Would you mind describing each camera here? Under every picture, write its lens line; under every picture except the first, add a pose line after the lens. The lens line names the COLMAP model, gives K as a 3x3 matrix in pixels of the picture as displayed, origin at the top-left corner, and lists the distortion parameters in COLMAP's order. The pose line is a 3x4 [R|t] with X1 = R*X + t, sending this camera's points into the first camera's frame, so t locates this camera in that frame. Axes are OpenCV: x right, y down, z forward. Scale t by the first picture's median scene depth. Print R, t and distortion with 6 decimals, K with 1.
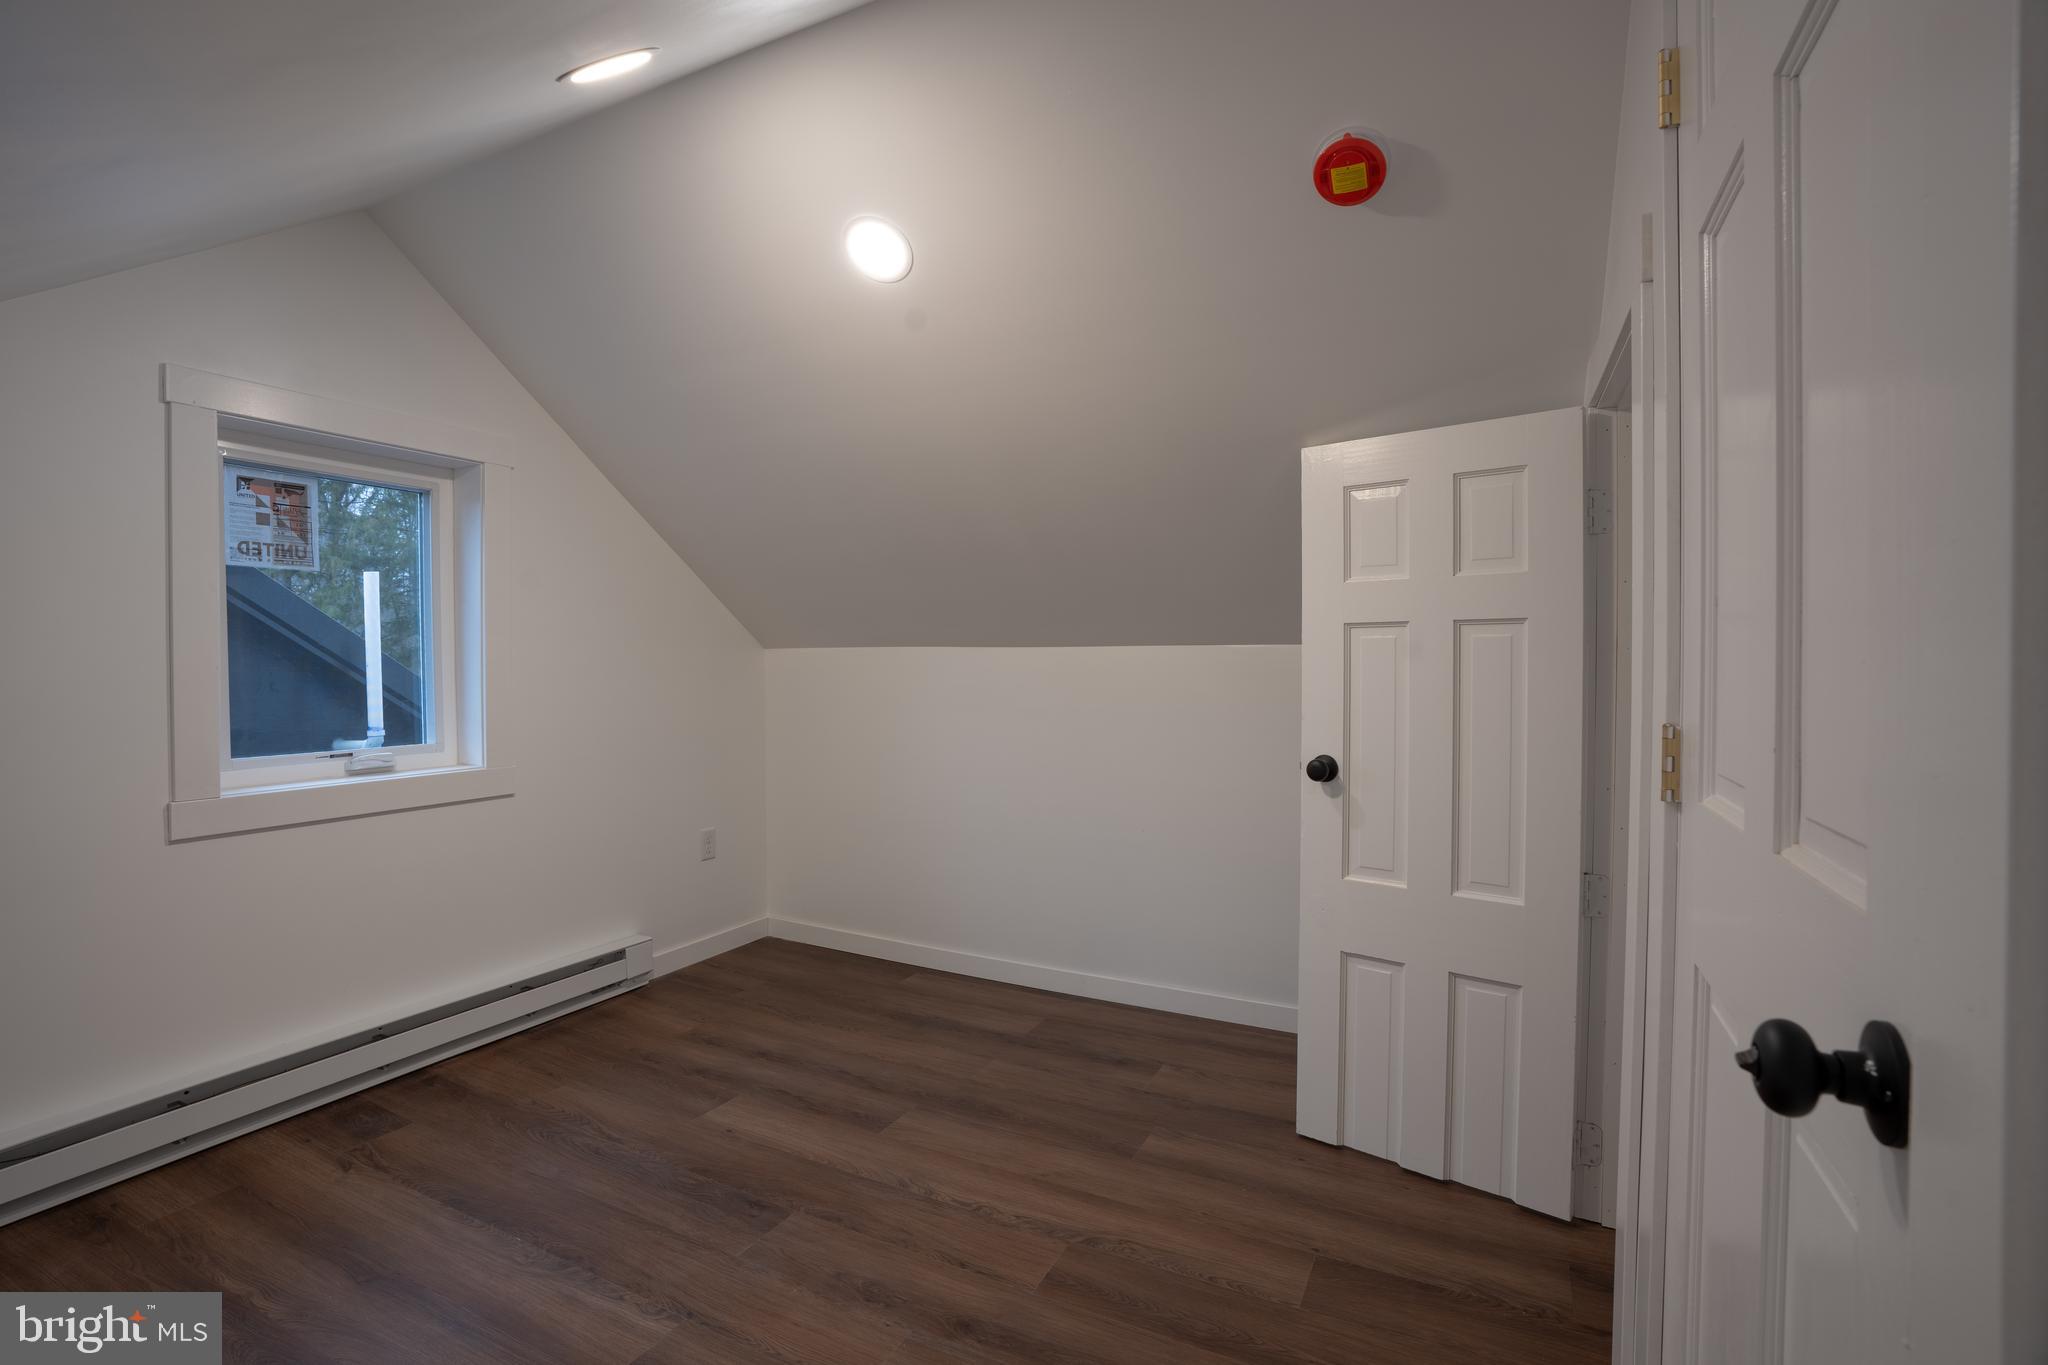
lens RADIAL K [[950.4, 0, 1034.0], [0, 950.4, 675.1], [0, 0, 1]] dist [-0.076875, 0.033247]
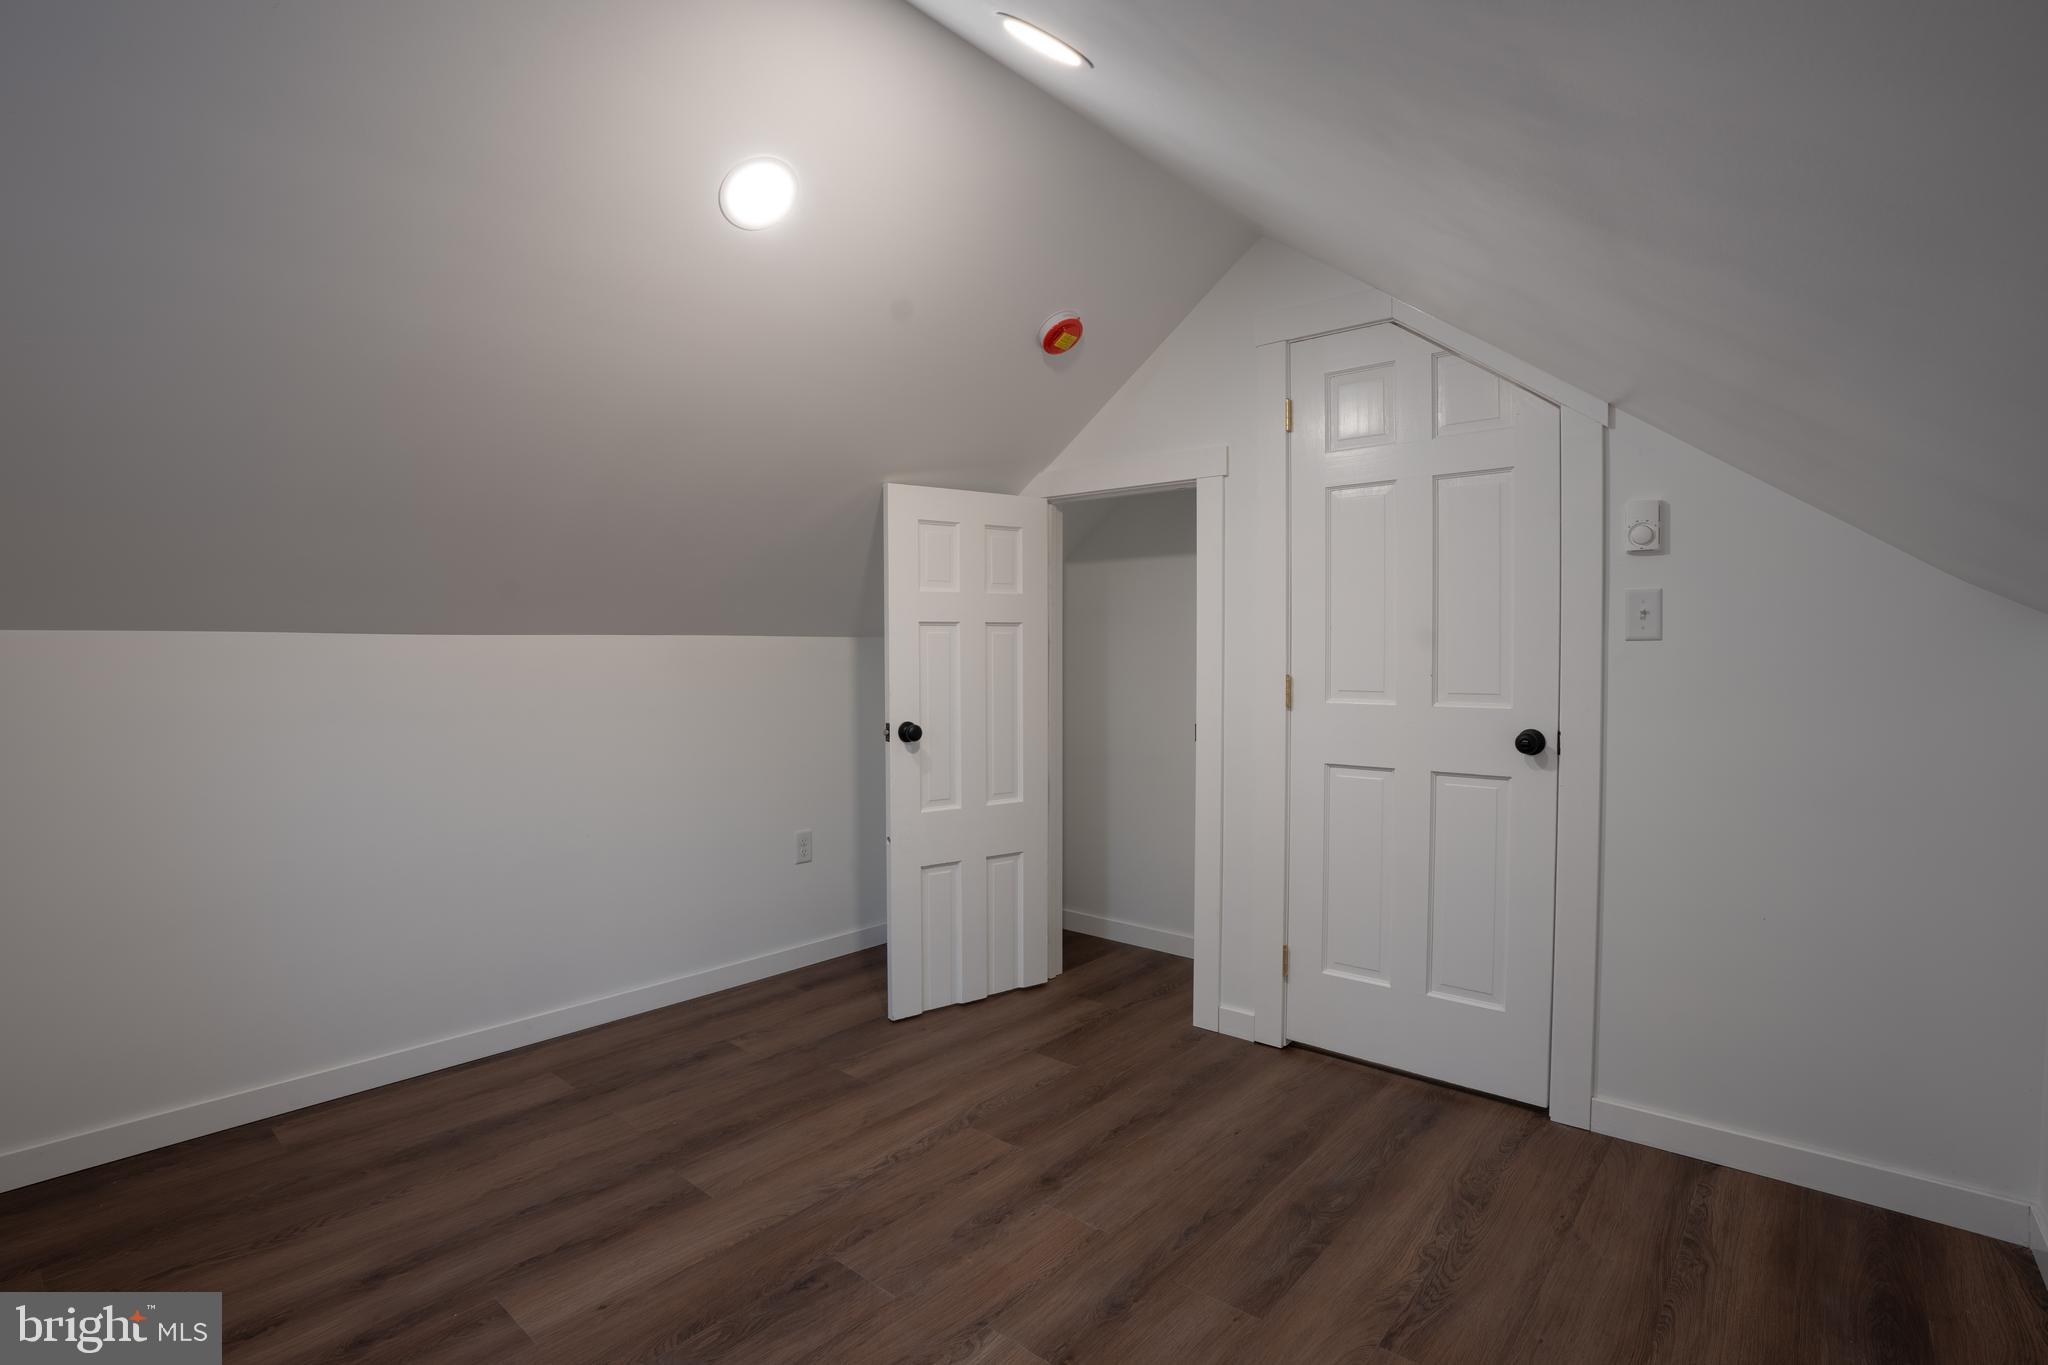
lens RADIAL K [[950.4, 0, 1034.0], [0, 950.4, 675.1], [0, 0, 1]] dist [-0.076875, 0.033247]
pose [[0.245478, -0.026765, 0.969033, -0.929109], [0.017929, 0.999573, 0.023066, -0.007334], [-0.969236, 0.011712, 0.245853, 0.503819]]
